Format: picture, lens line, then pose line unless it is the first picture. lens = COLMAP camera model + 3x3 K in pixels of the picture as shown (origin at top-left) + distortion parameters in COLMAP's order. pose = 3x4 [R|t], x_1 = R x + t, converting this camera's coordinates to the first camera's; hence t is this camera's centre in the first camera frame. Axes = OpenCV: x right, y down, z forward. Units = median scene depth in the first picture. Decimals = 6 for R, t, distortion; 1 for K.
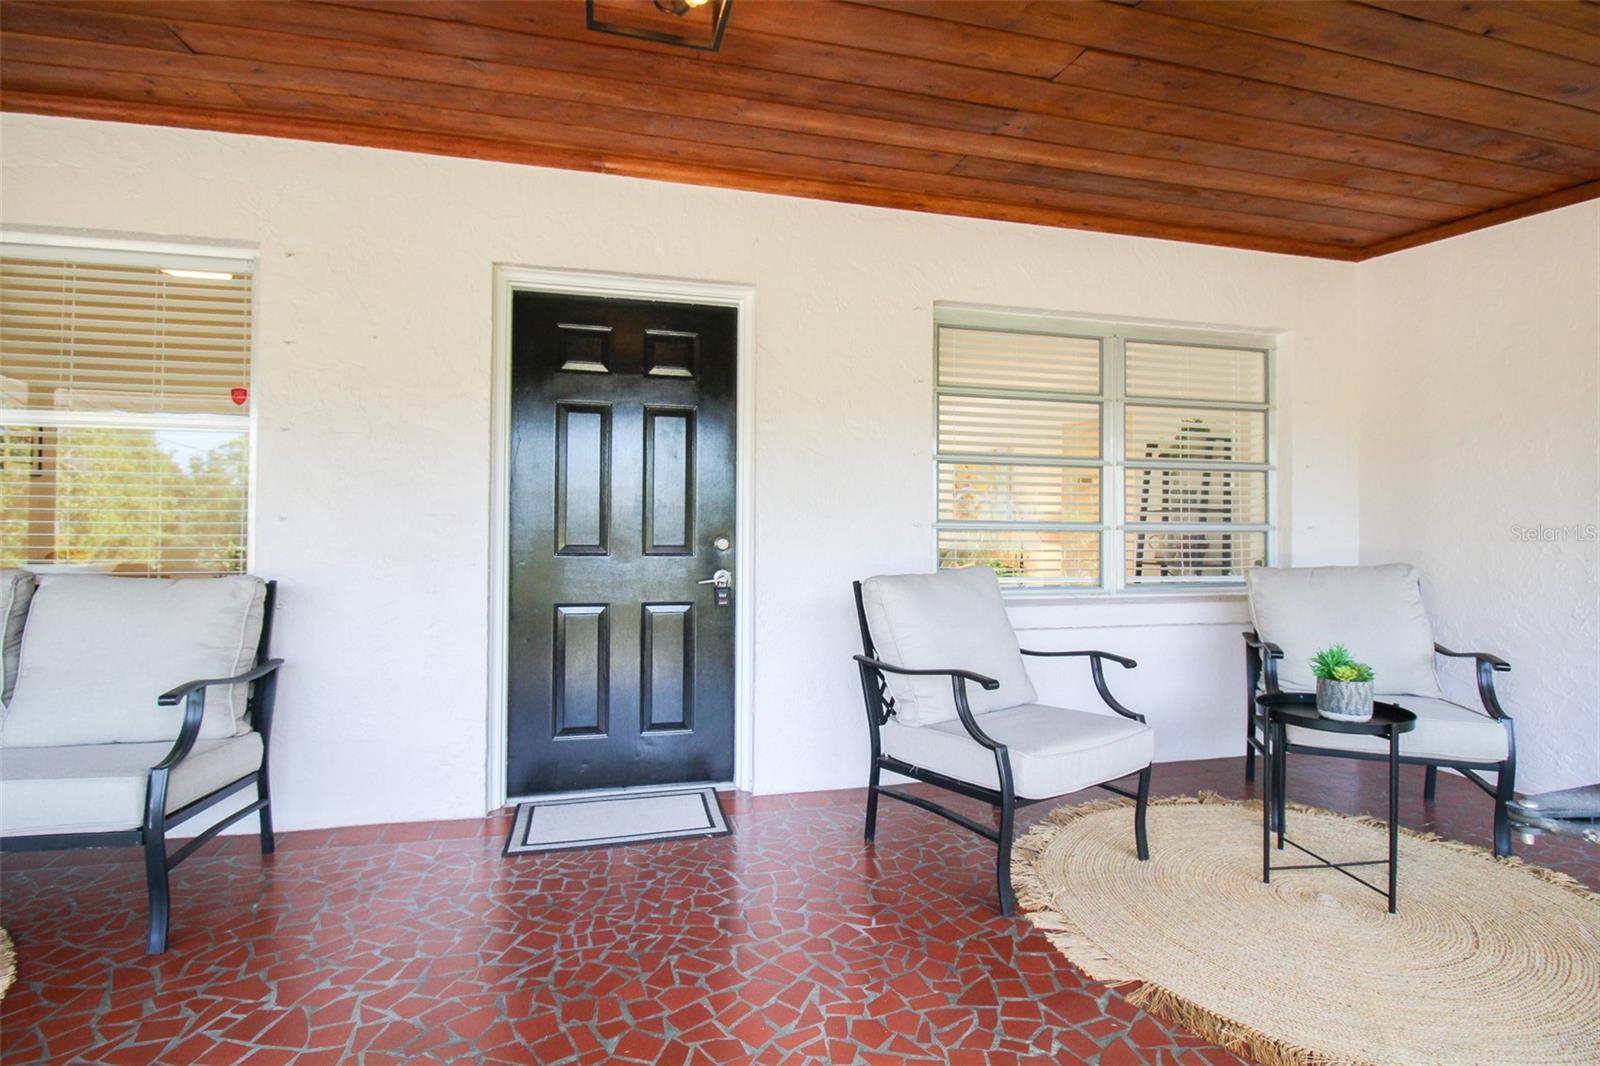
lens RADIAL K [[753.8, 0, 798.2], [0, 753.8, 524.2], [0, 0, 1]] dist [-0.009682, -0.007727]
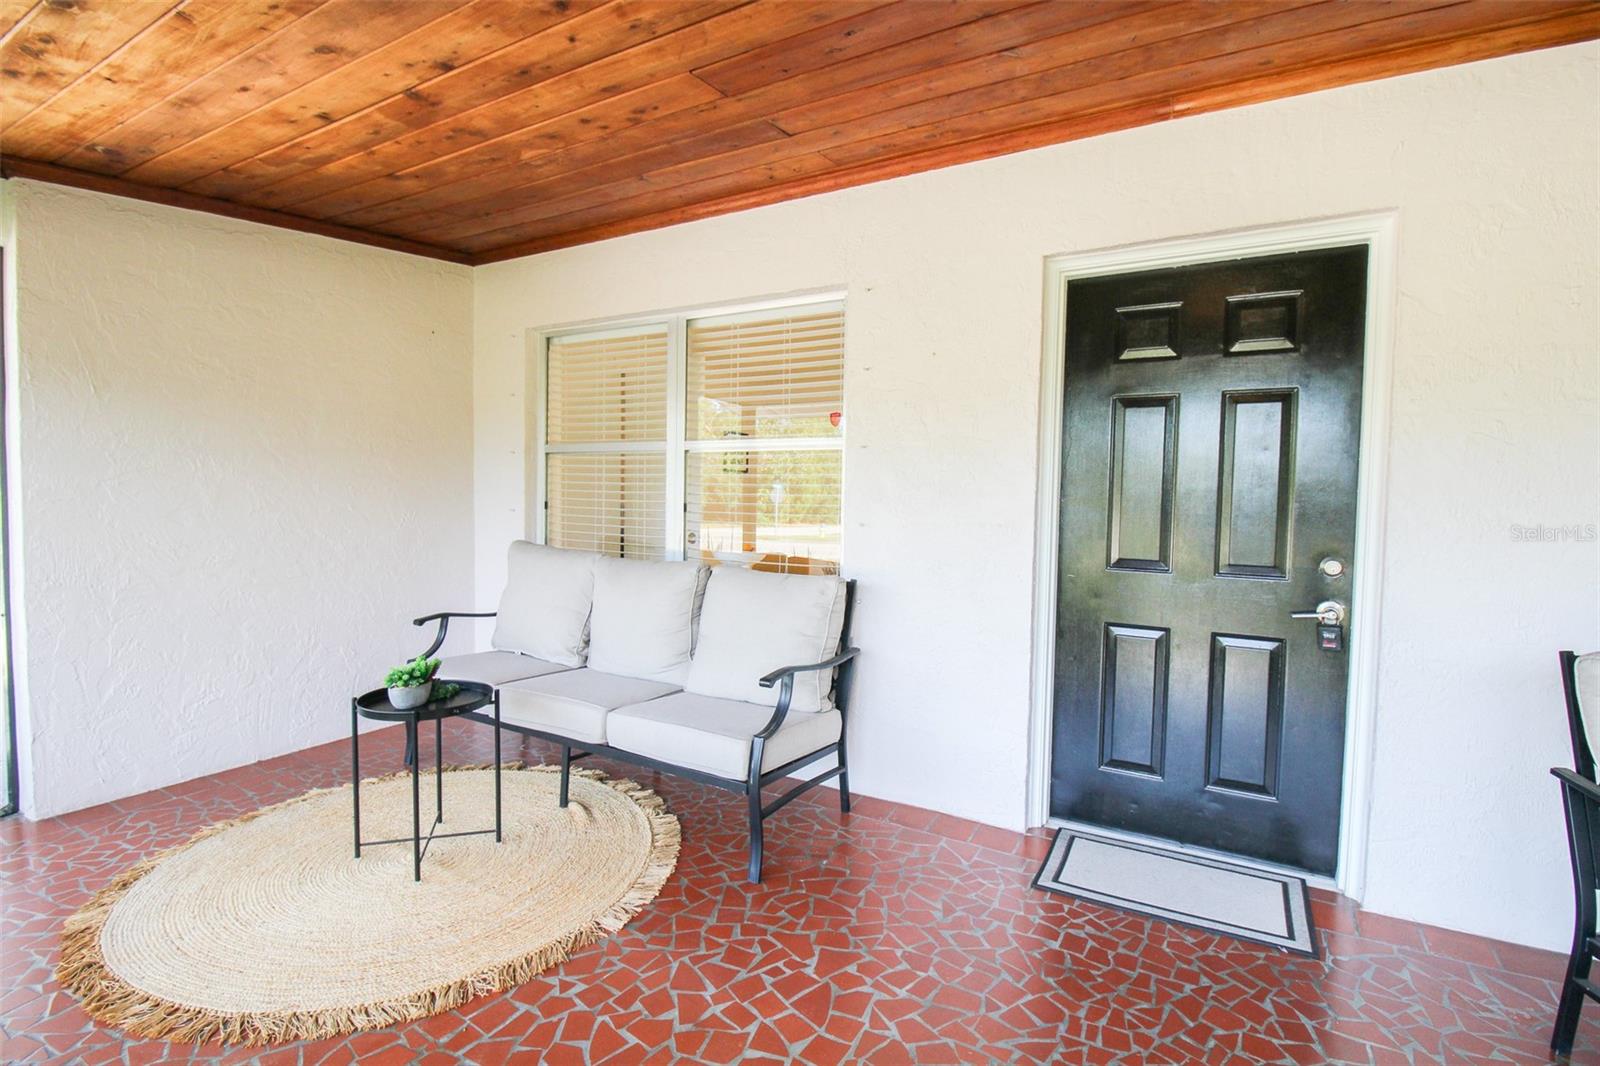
lens RADIAL K [[753.8, 0, 790.0], [0, 753.8, 533.8], [0, 0, 1]] dist [-0.009682, -0.007727]
pose [[0.719906, 0.033126, -0.693281, 0.032613], [0.002241, 0.998744, 0.050049, -0.053387], [0.694068, -0.037585, 0.718928, 0.096040]]
